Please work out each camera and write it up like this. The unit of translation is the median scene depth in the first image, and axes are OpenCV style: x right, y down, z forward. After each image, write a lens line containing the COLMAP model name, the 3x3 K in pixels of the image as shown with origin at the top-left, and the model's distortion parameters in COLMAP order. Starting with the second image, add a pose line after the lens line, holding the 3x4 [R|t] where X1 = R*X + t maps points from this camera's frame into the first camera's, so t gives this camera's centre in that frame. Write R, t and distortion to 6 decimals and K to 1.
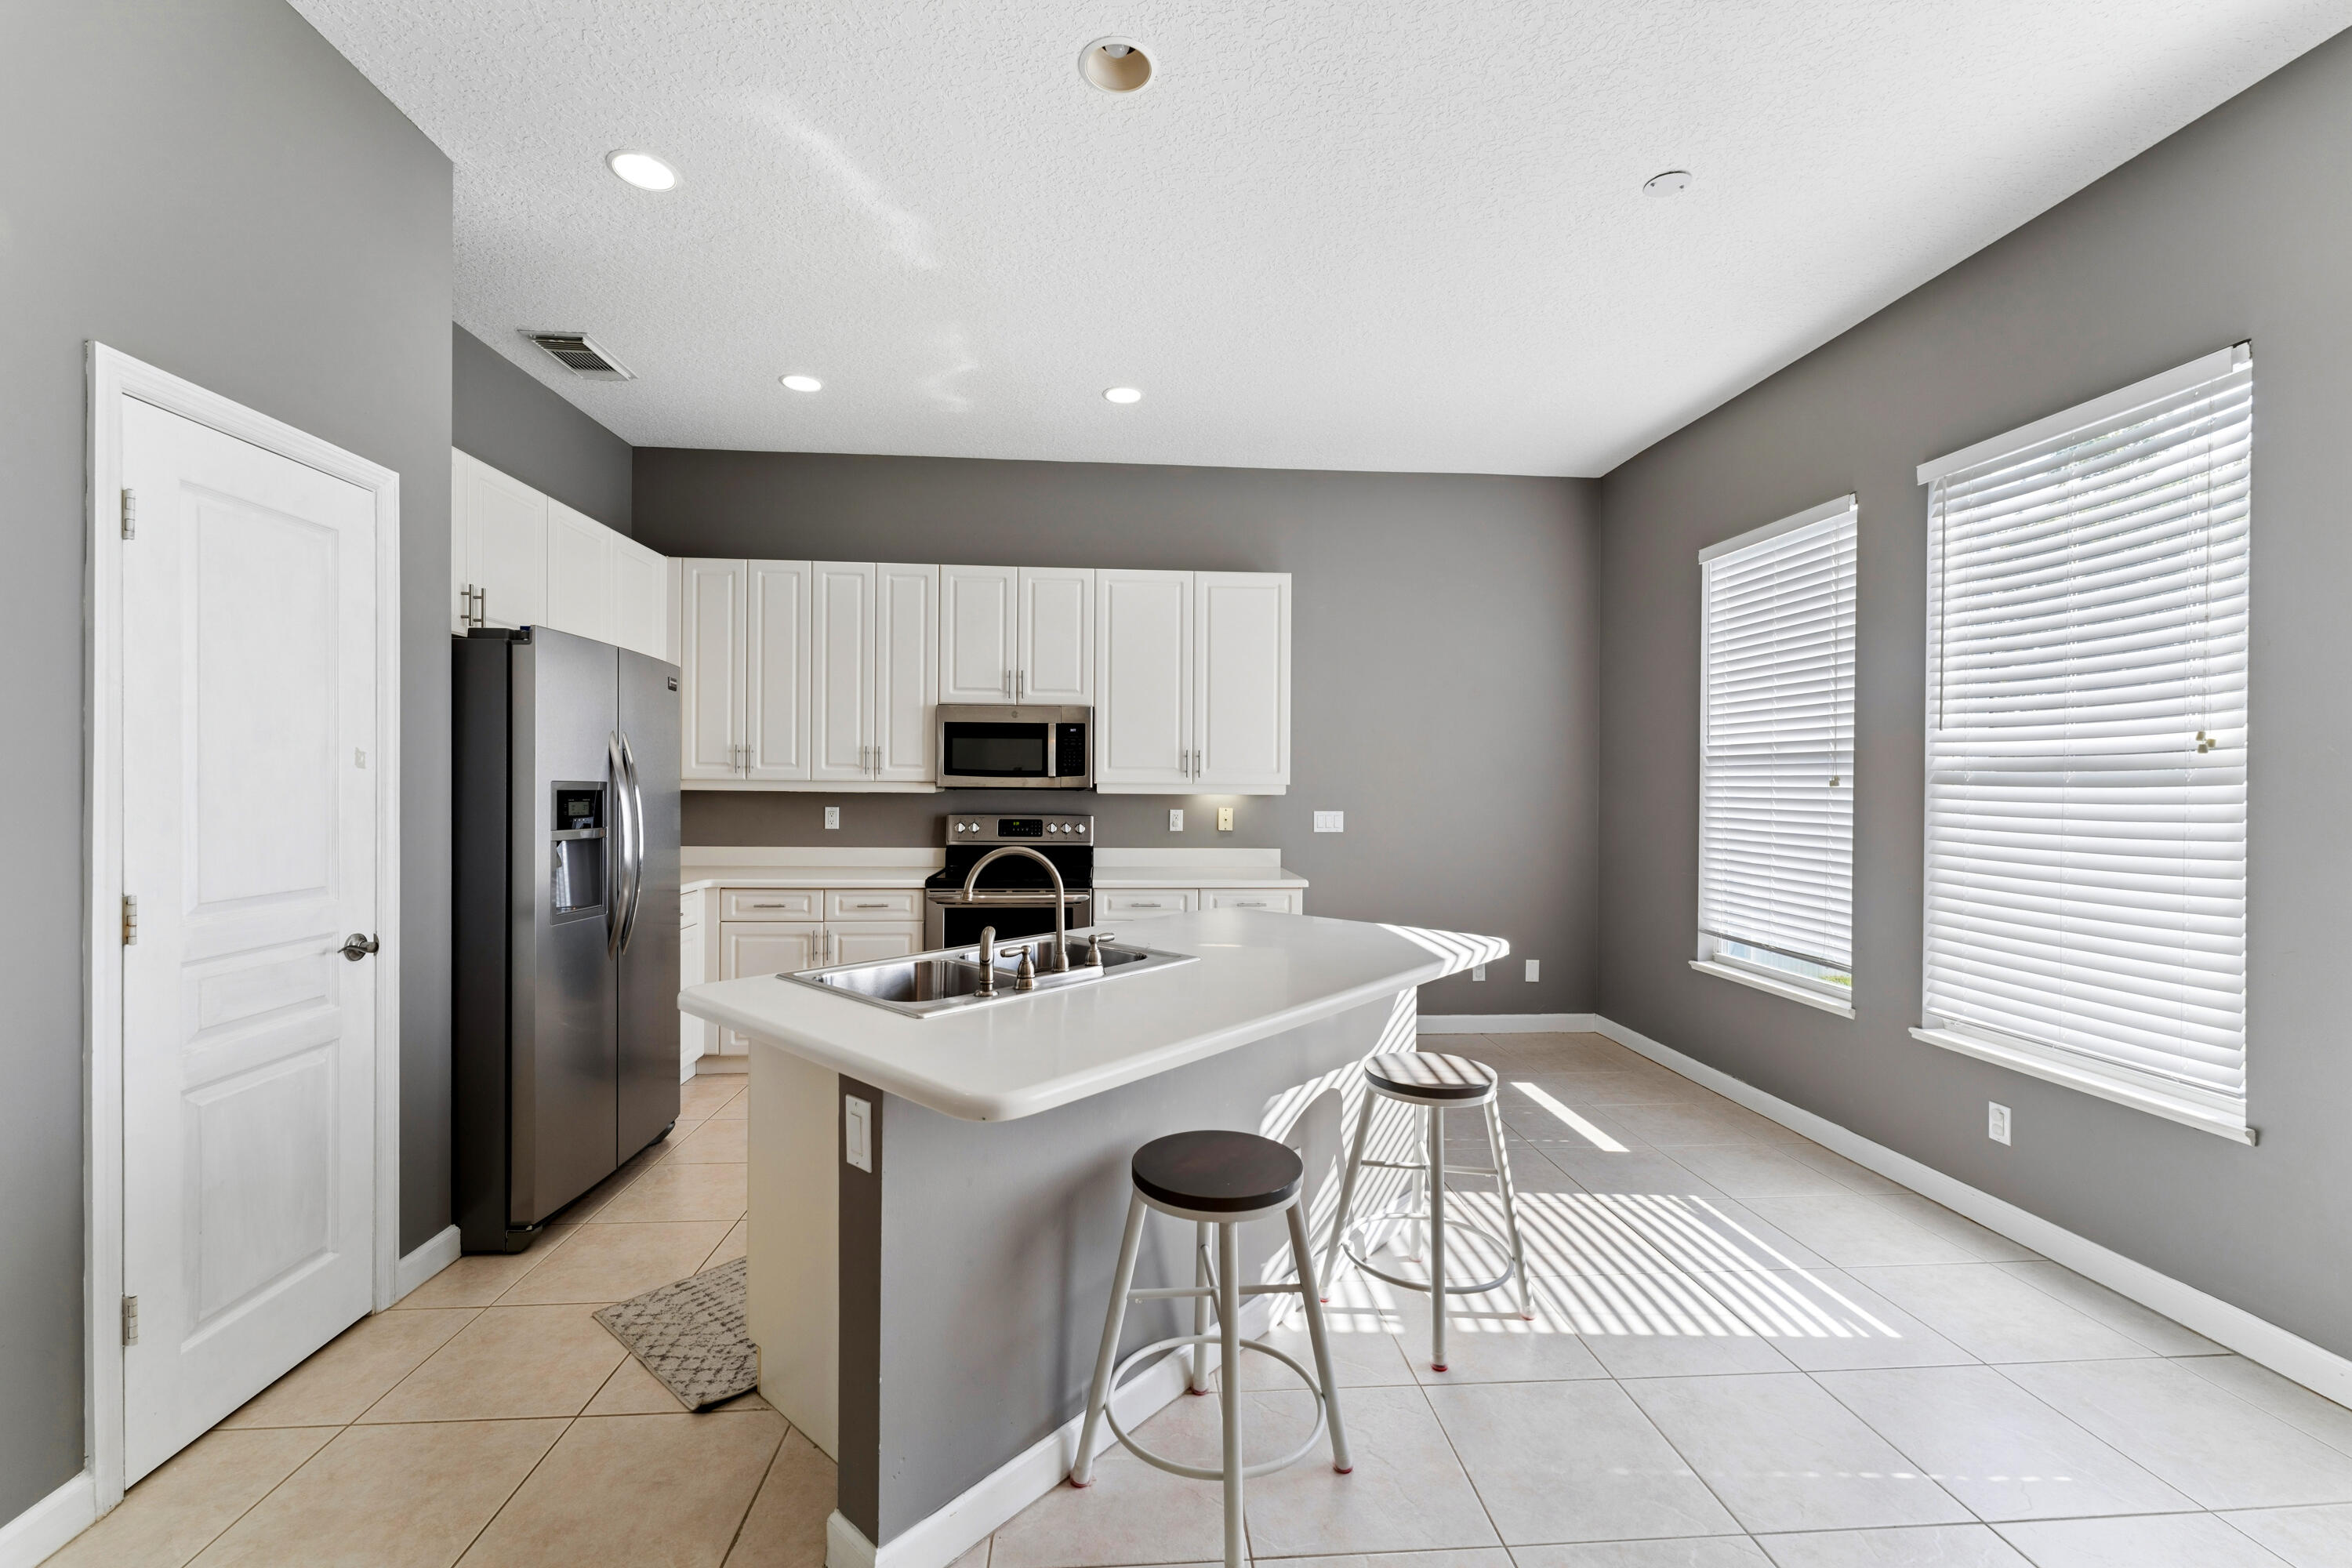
lens RADIAL K [[963.9, 0, 1169.3], [0, 963.9, 786.9], [0, 0, 1]] dist [0.002545, -0.000905]
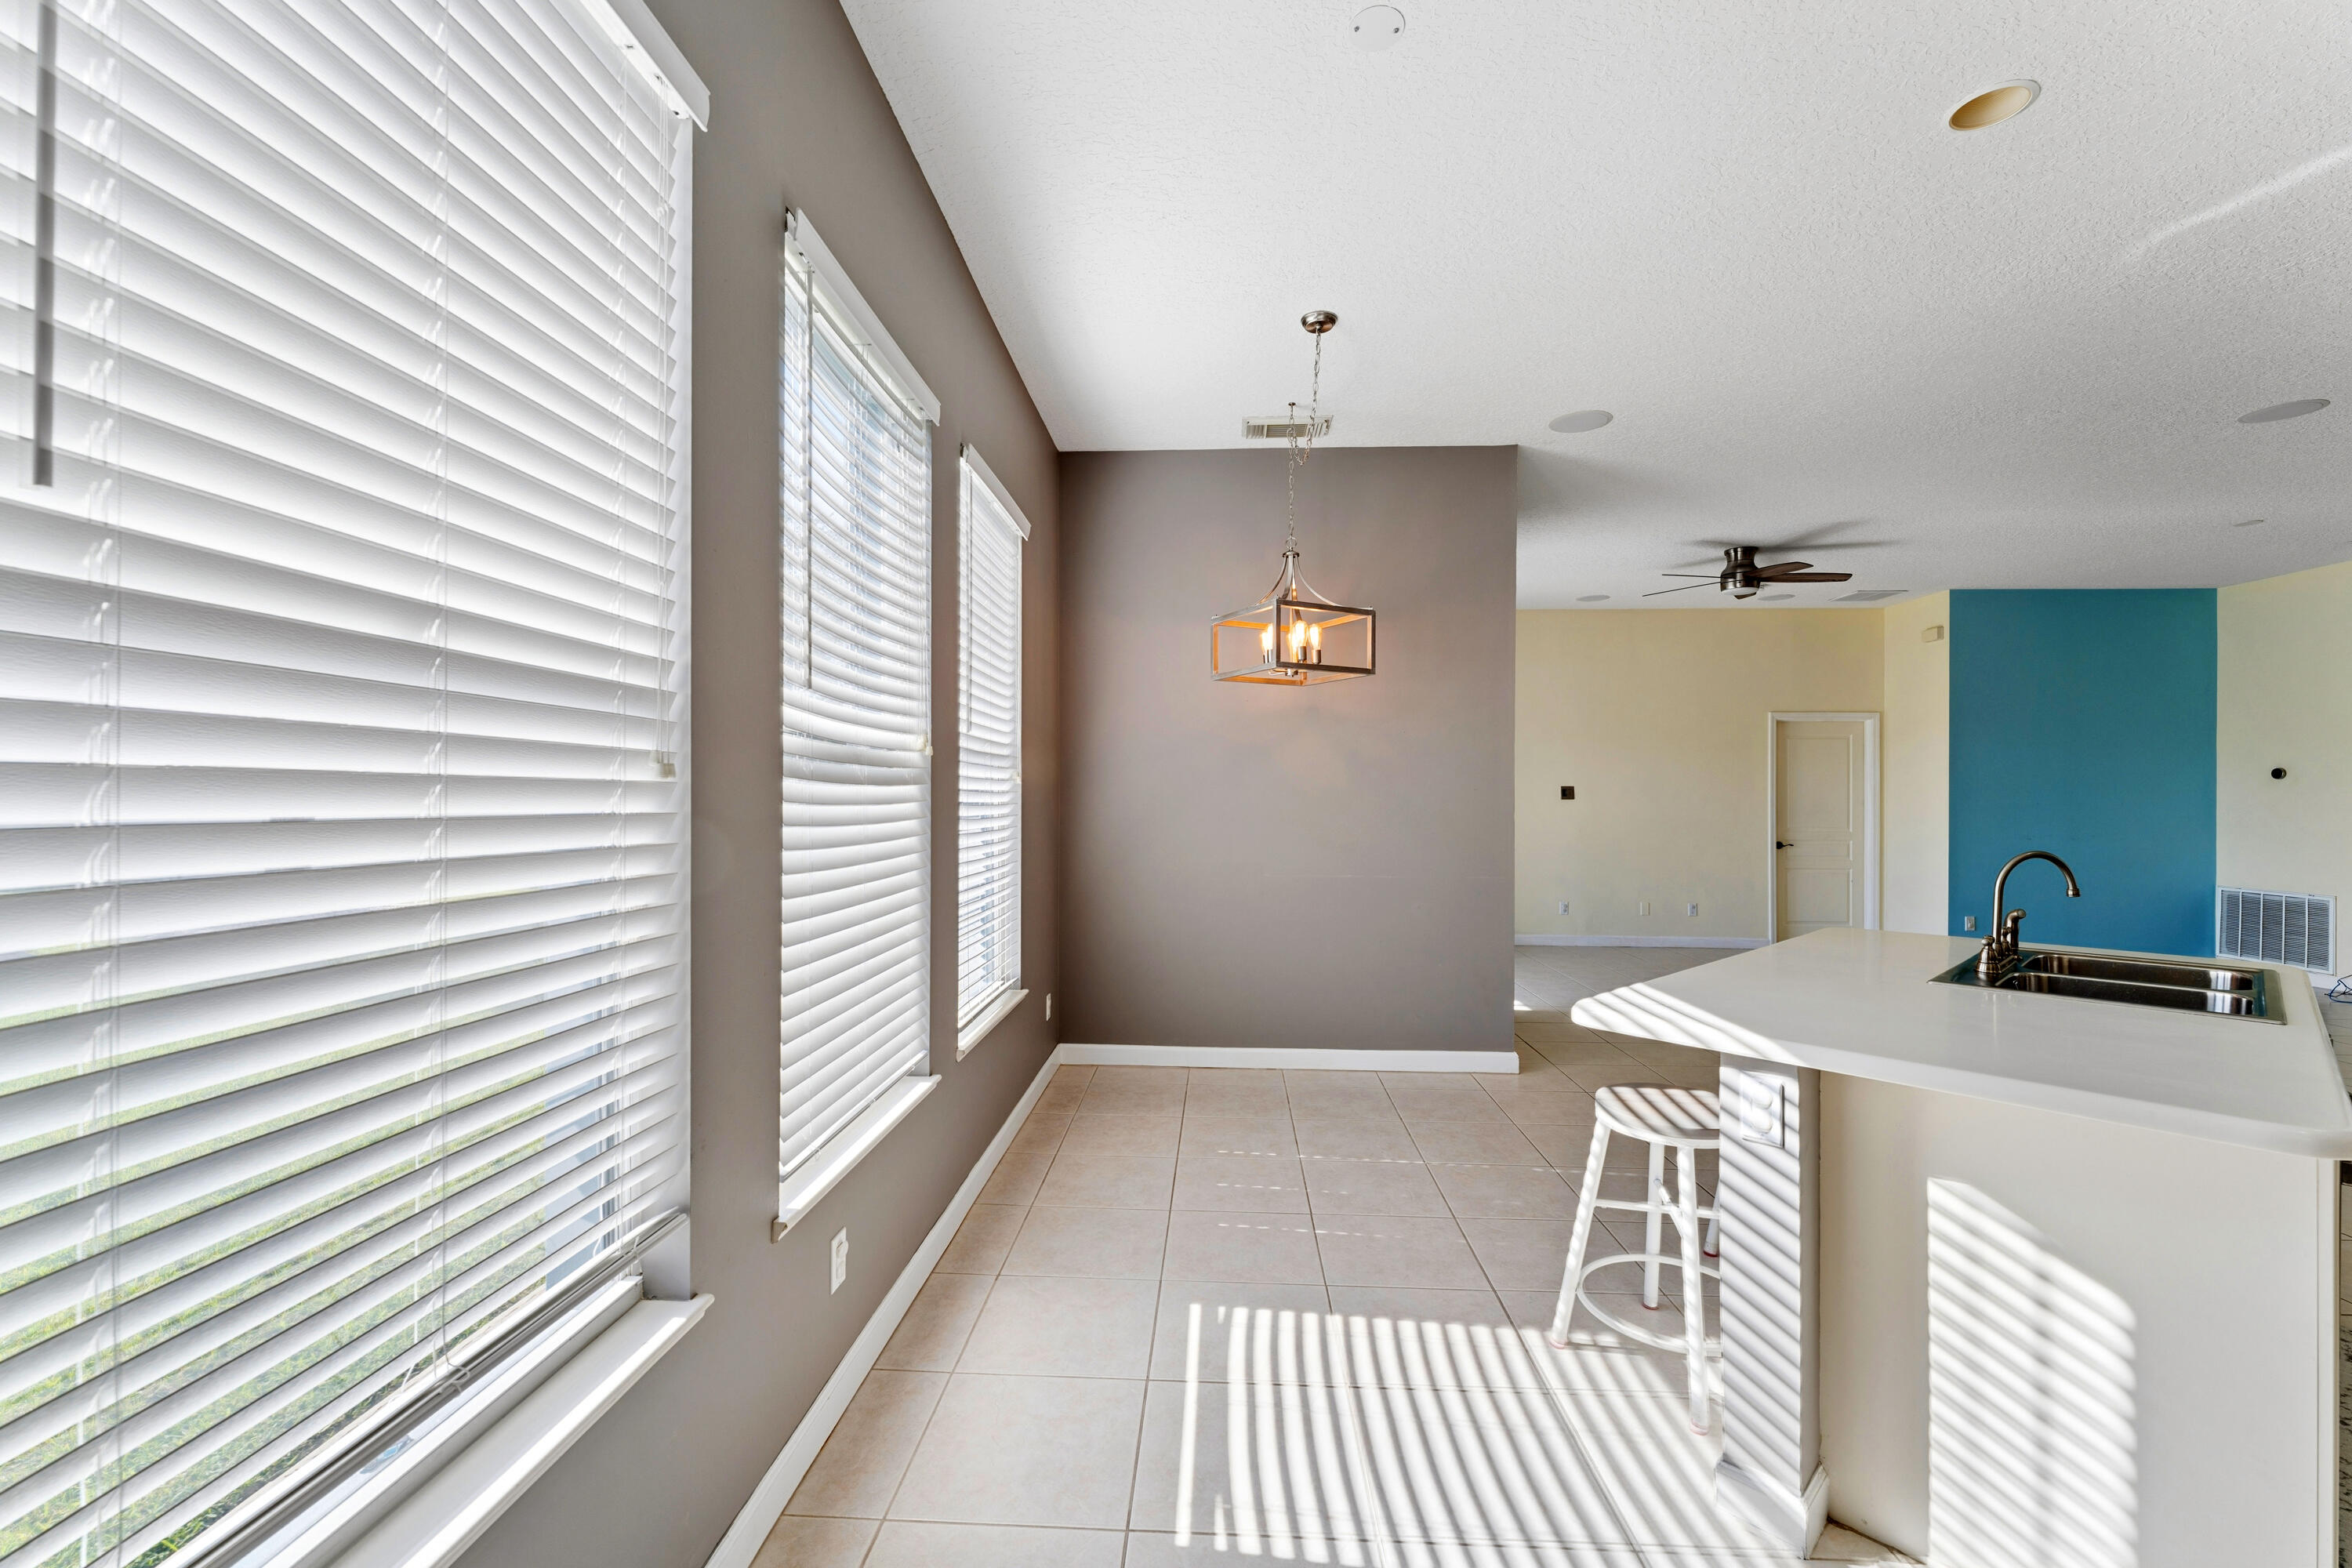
lens RADIAL K [[963.9, 0, 1181.1], [0, 963.9, 794.6], [0, 0, 1]] dist [0.002545, -0.000905]
pose [[-0.992603, -0.013435, 0.120661, 0.421514], [-0.013139, 0.999908, 0.003248, 0.002721], [-0.120694, 0.001638, -0.992688, 1.339516]]
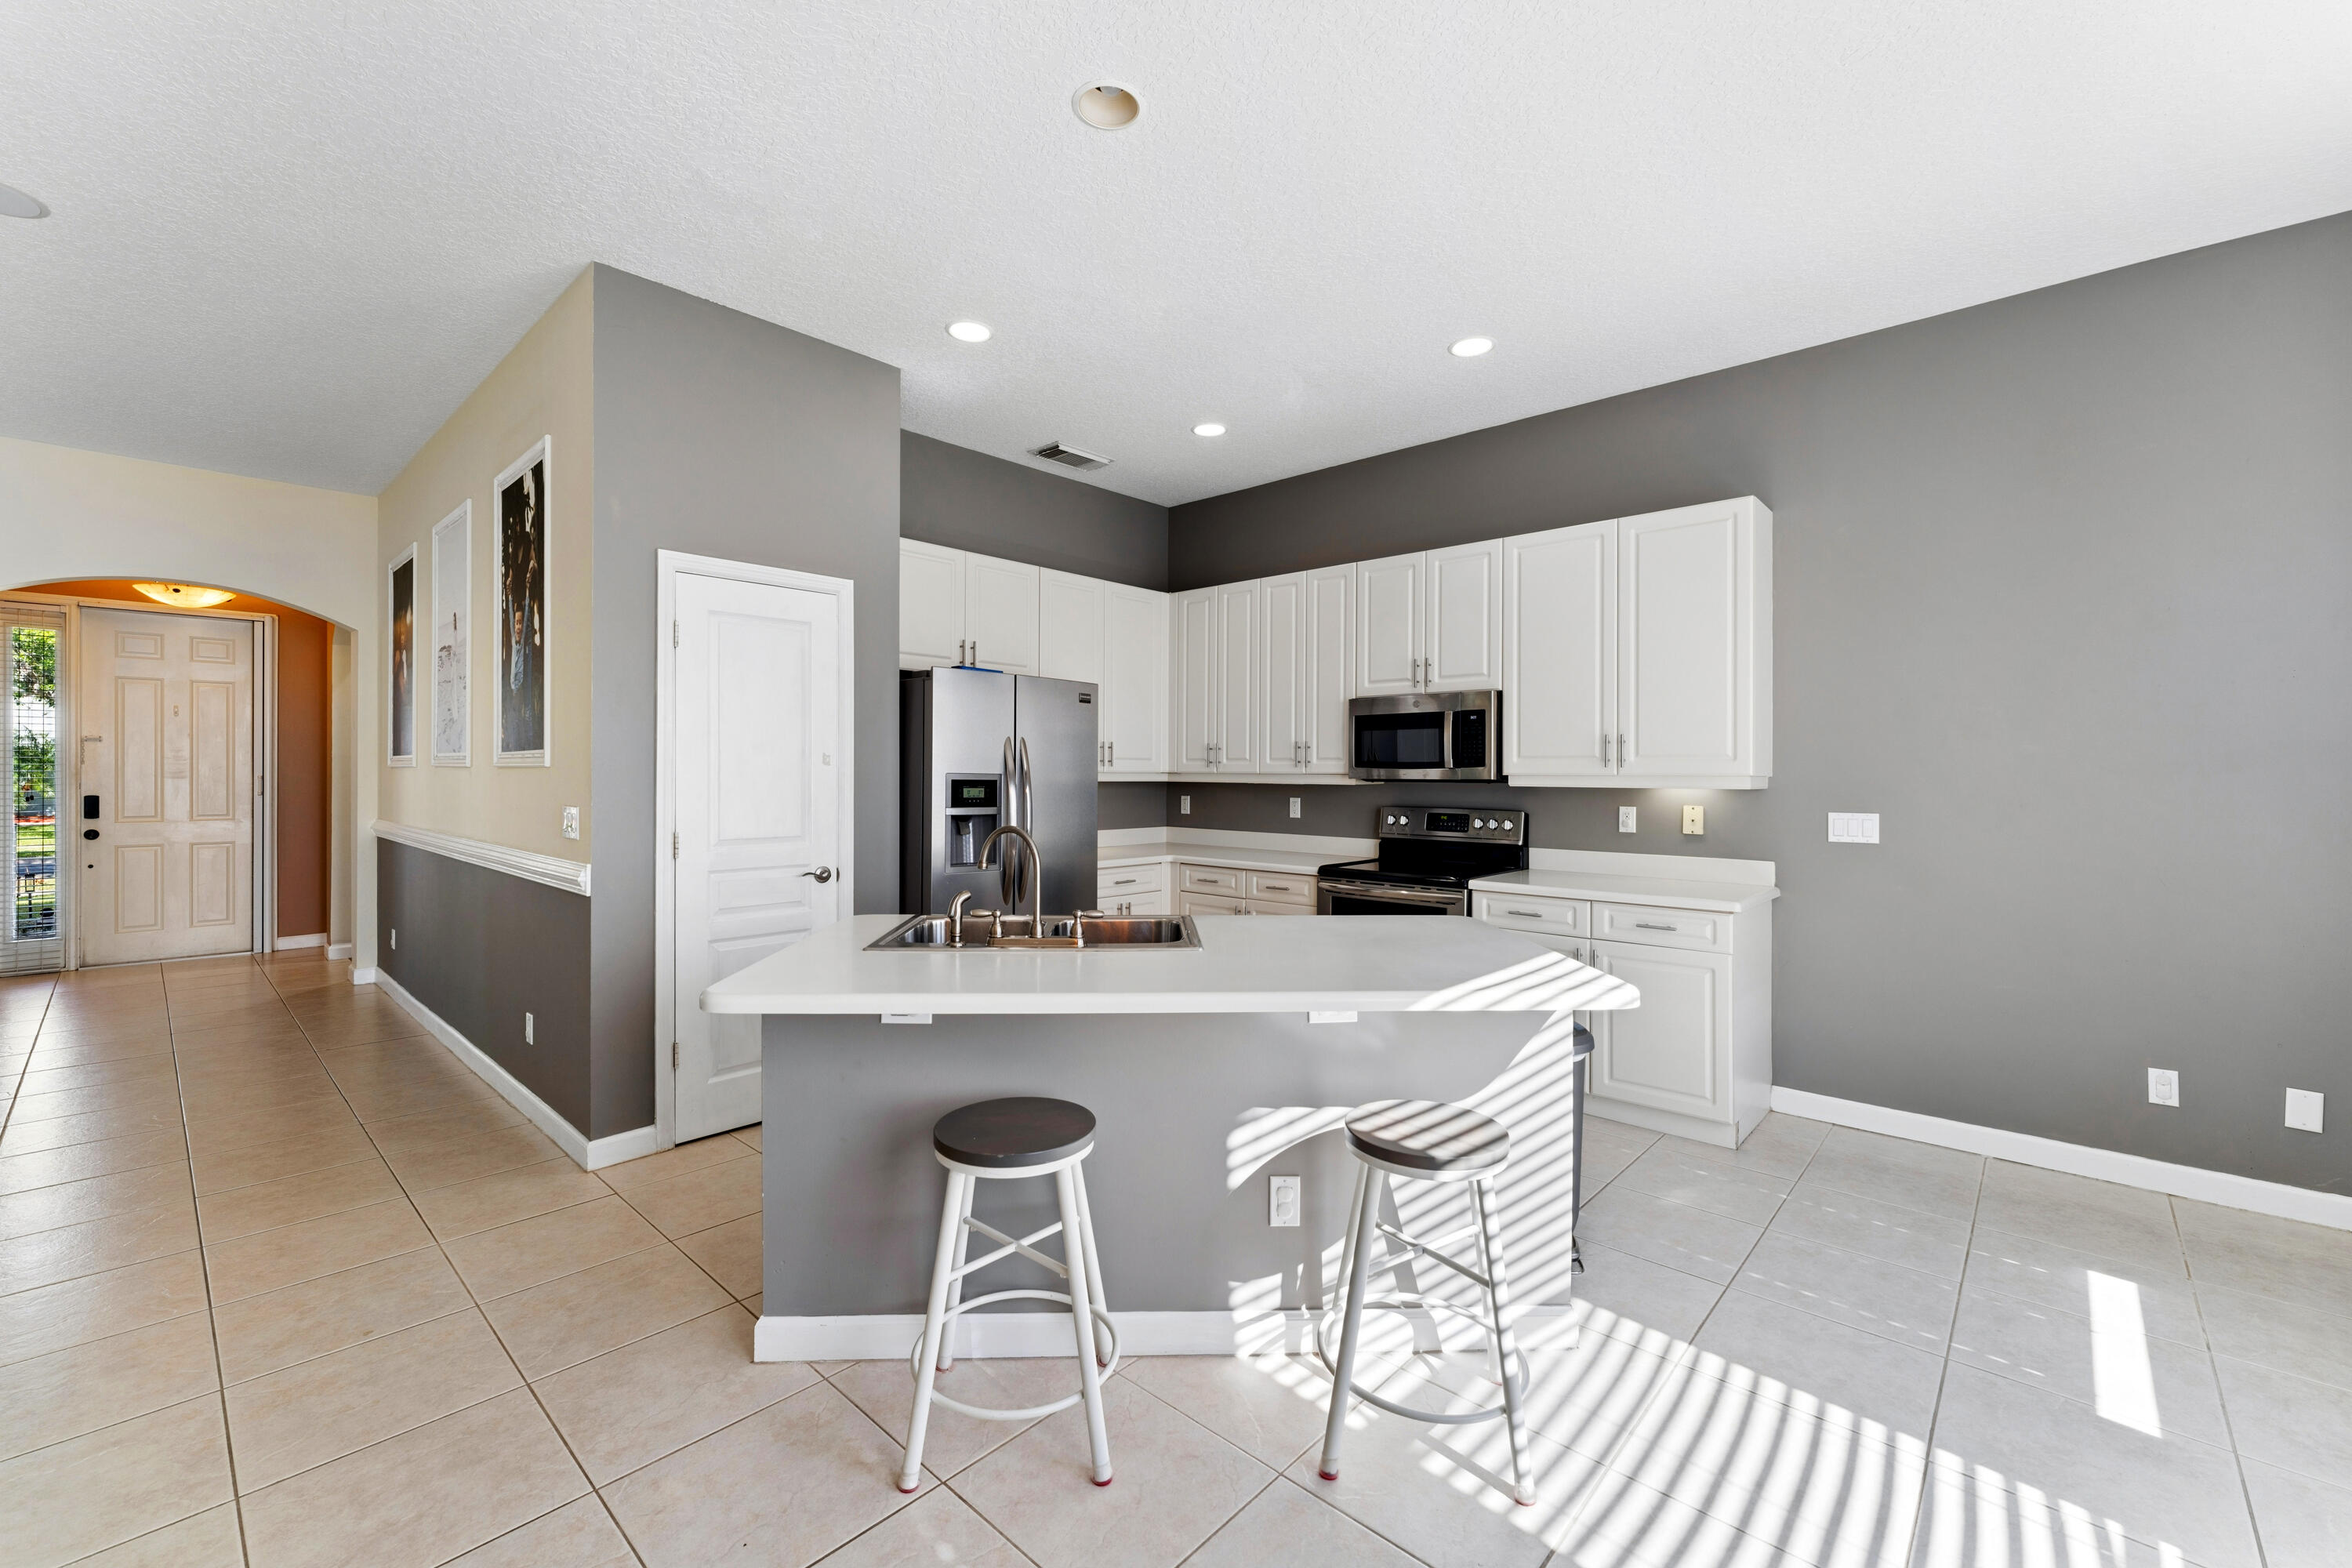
lens RADIAL K [[963.9, 0, 1165.4], [0, 963.9, 770.5], [0, 0, 1]] dist [0.002545, -0.000905]
pose [[0.680694, -0.006557, -0.732538, 0.485525], [-0.002969, 0.999927, -0.011709, 0.004596], [0.732562, 0.010145, 0.680625, 0.200077]]
